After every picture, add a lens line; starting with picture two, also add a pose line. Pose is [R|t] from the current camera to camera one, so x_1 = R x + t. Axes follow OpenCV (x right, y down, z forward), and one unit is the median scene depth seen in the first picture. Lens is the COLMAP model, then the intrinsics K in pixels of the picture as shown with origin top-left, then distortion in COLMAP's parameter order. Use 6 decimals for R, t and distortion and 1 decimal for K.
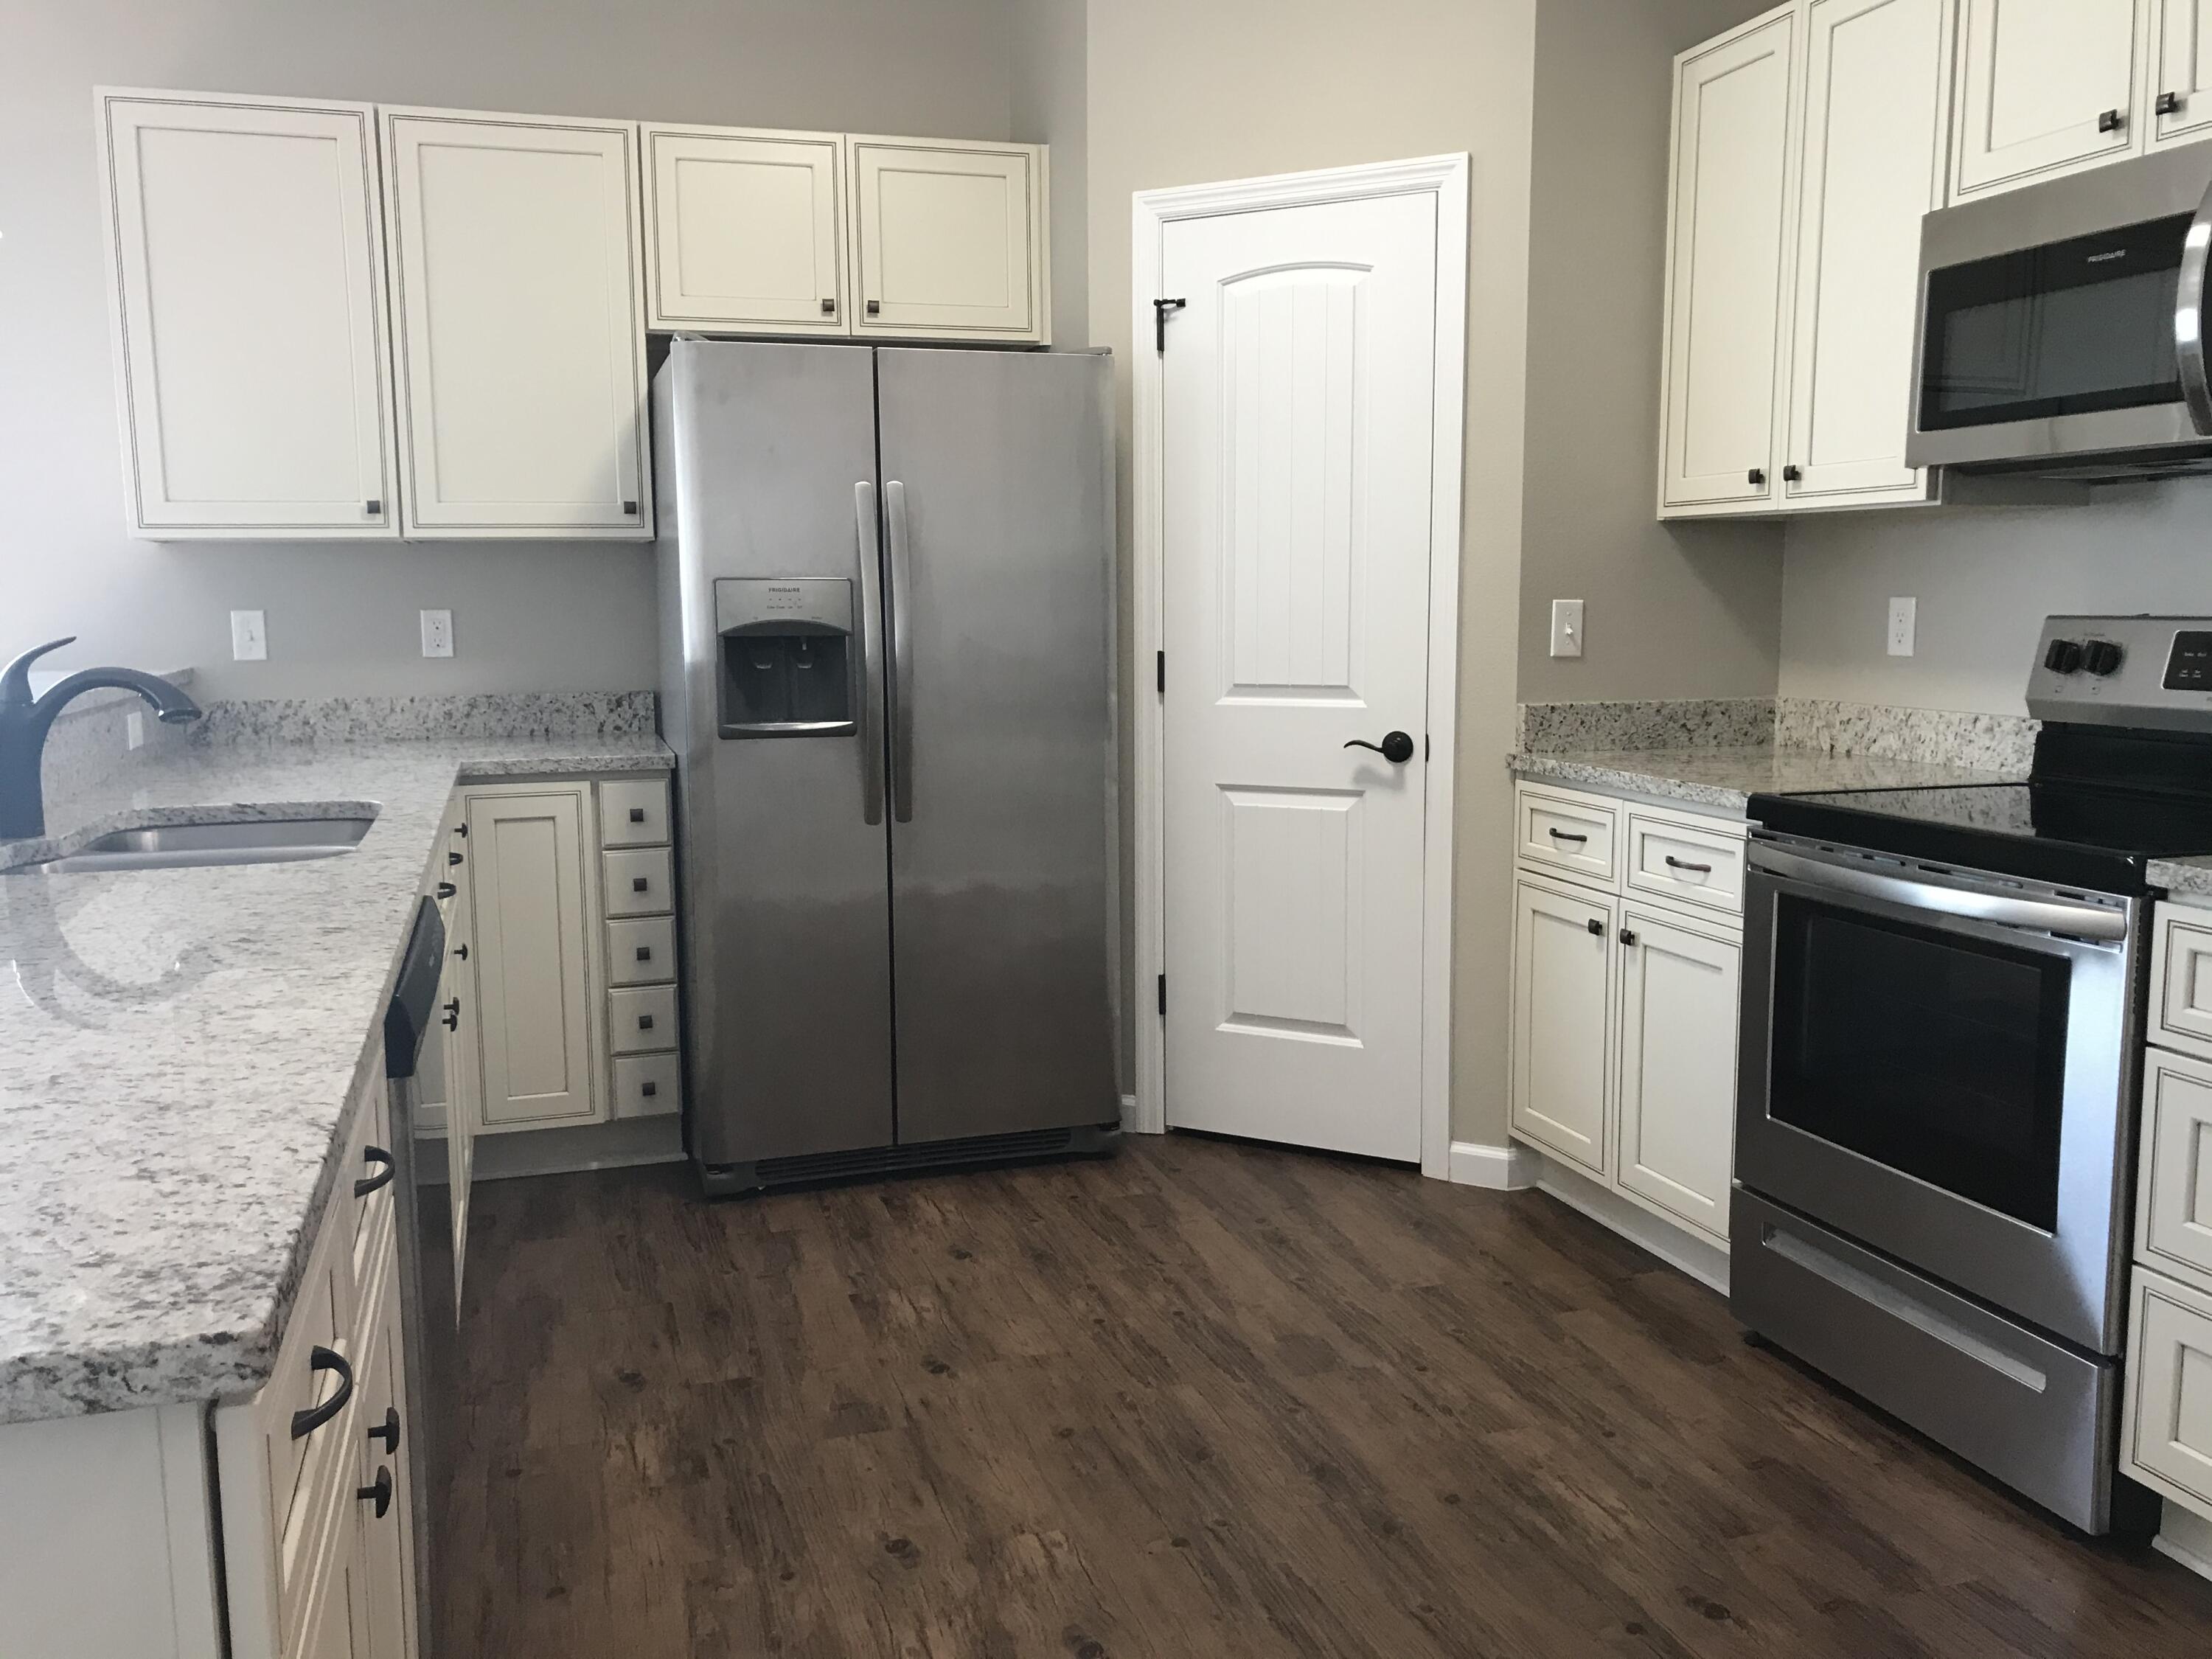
lens RADIAL K [[1816.4, 0, 1092.4], [0, 1816.4, 827.0], [0, 0, 1]] dist [0.042295, -0.057308]
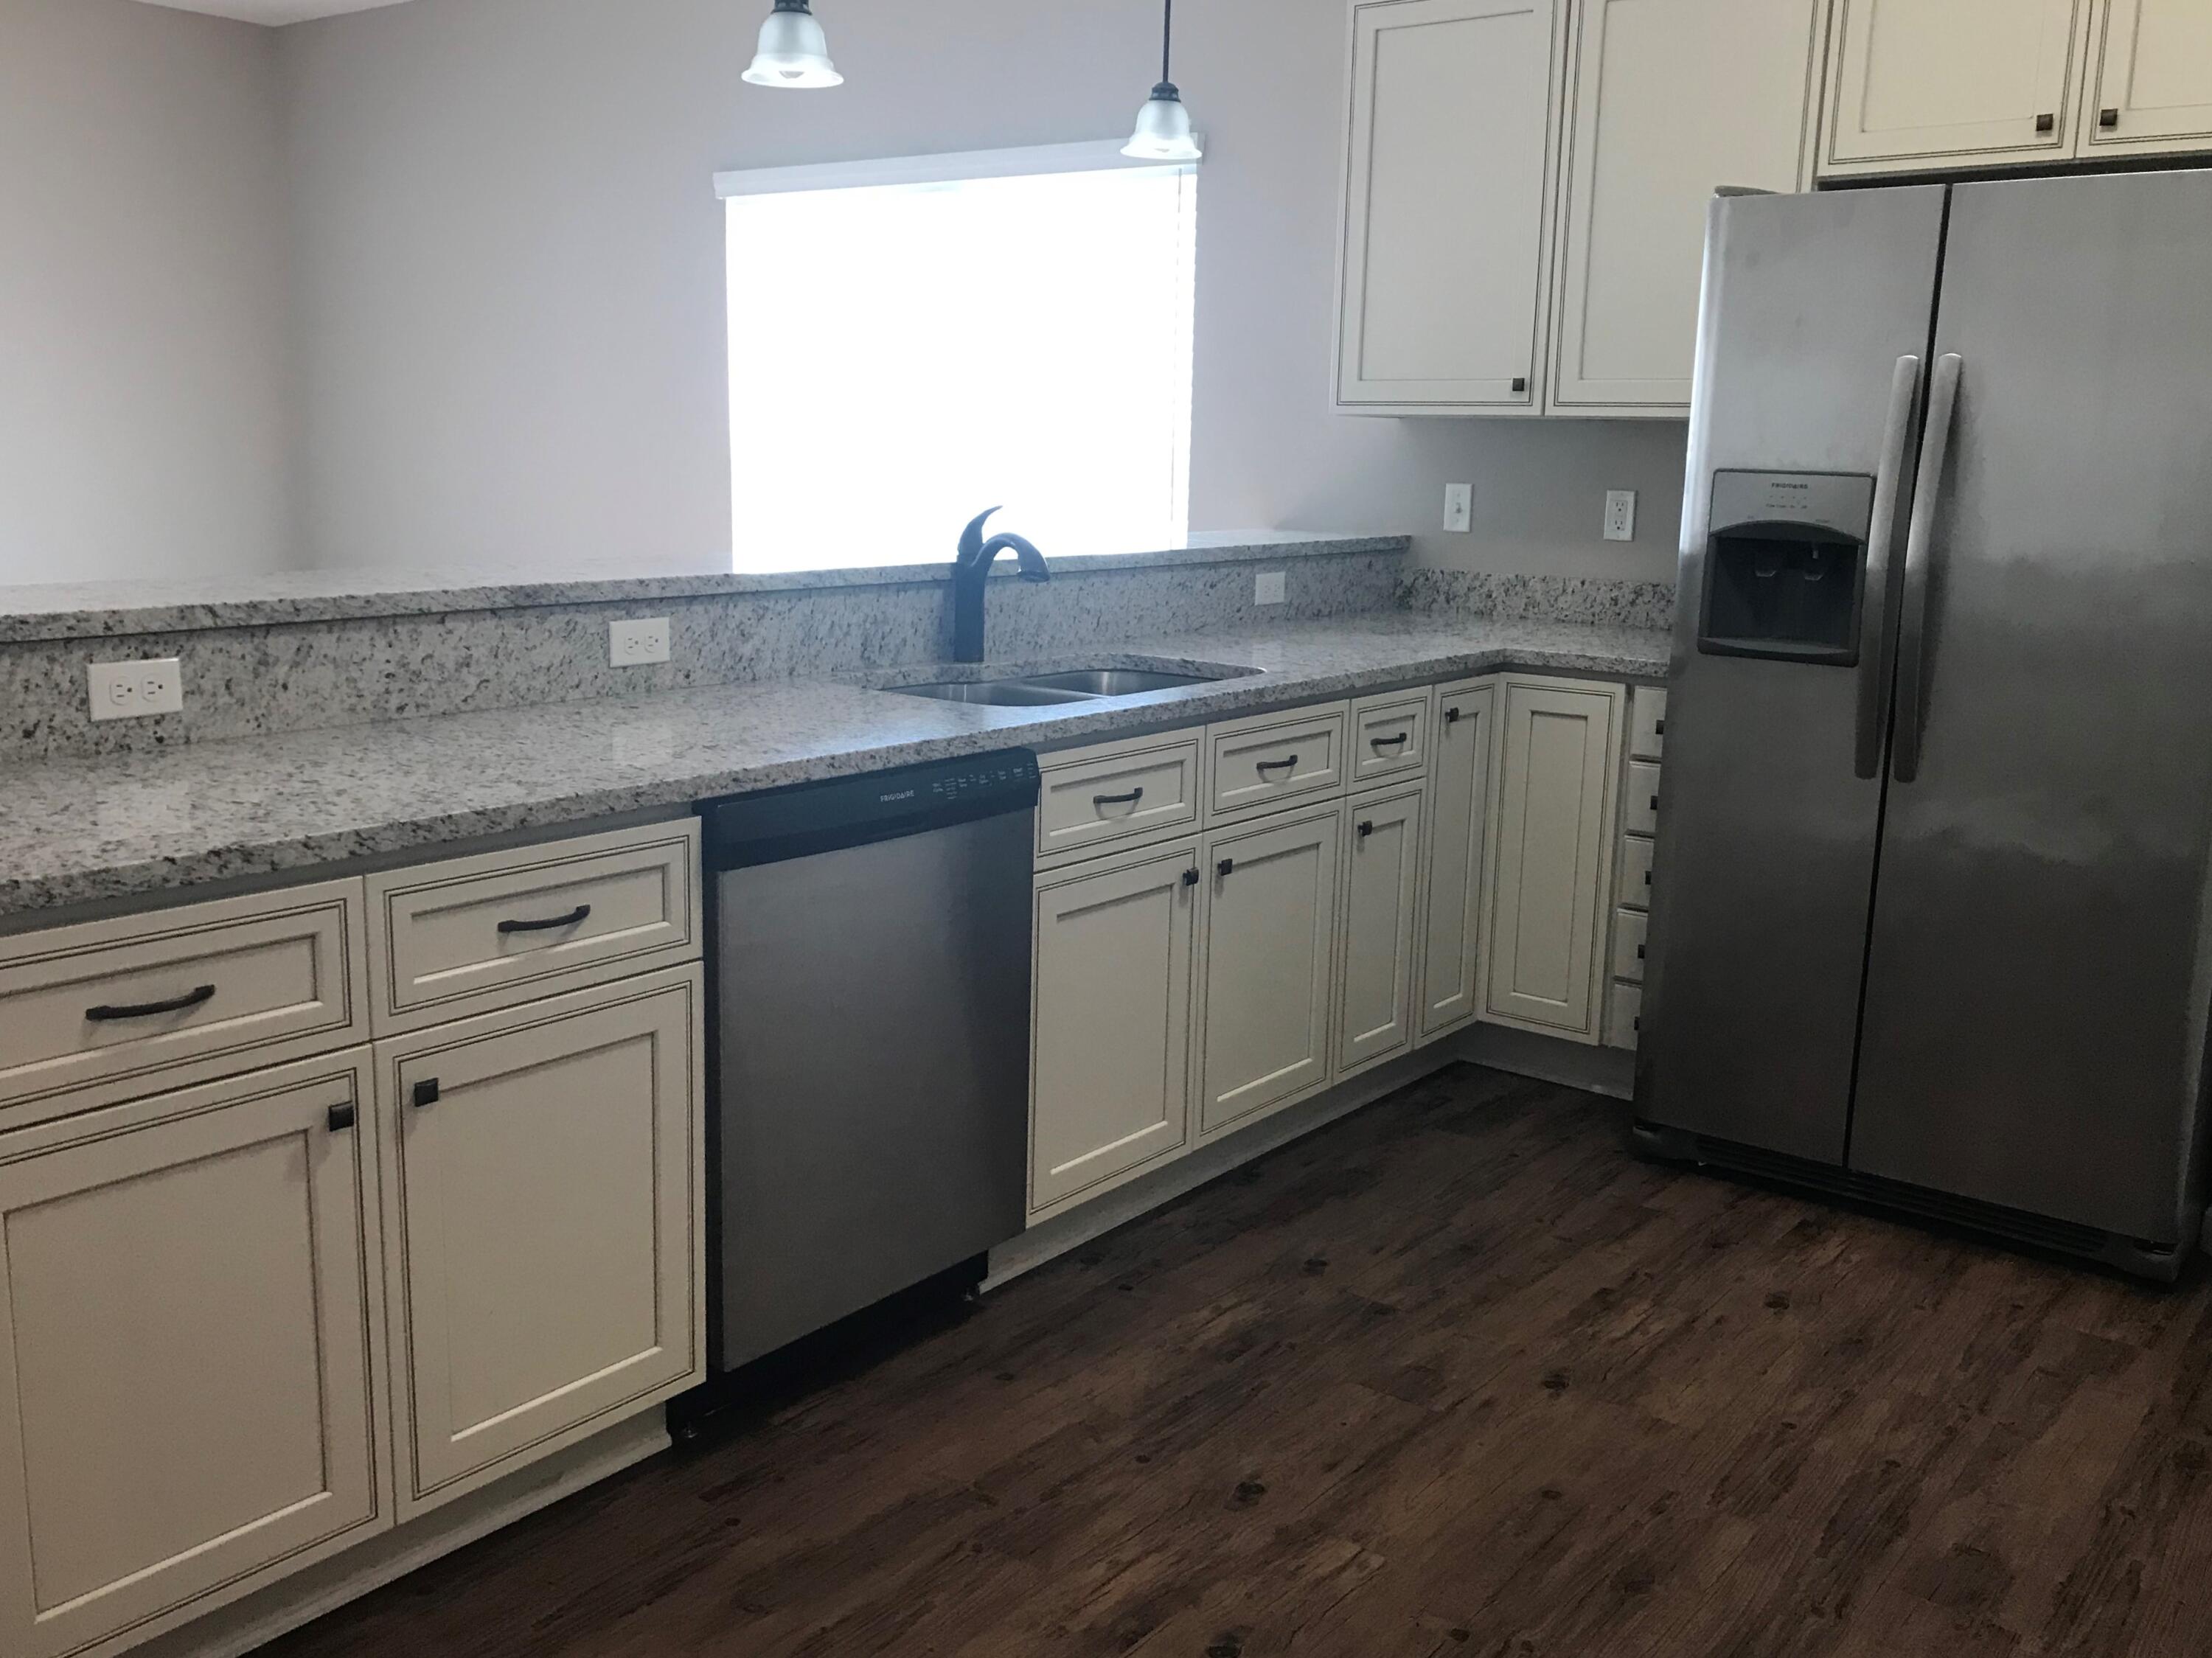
lens RADIAL K [[1979.8, 0, 1103.2], [0, 1979.8, 826.7], [0, 0, 1]] dist [0.020809, -0.006979]
pose [[0.567238, 0.183047, -0.802954, 0.423459], [-0.133376, 0.982534, 0.129763, -0.052432], [0.812682, 0.033488, 0.581745, 0.209101]]
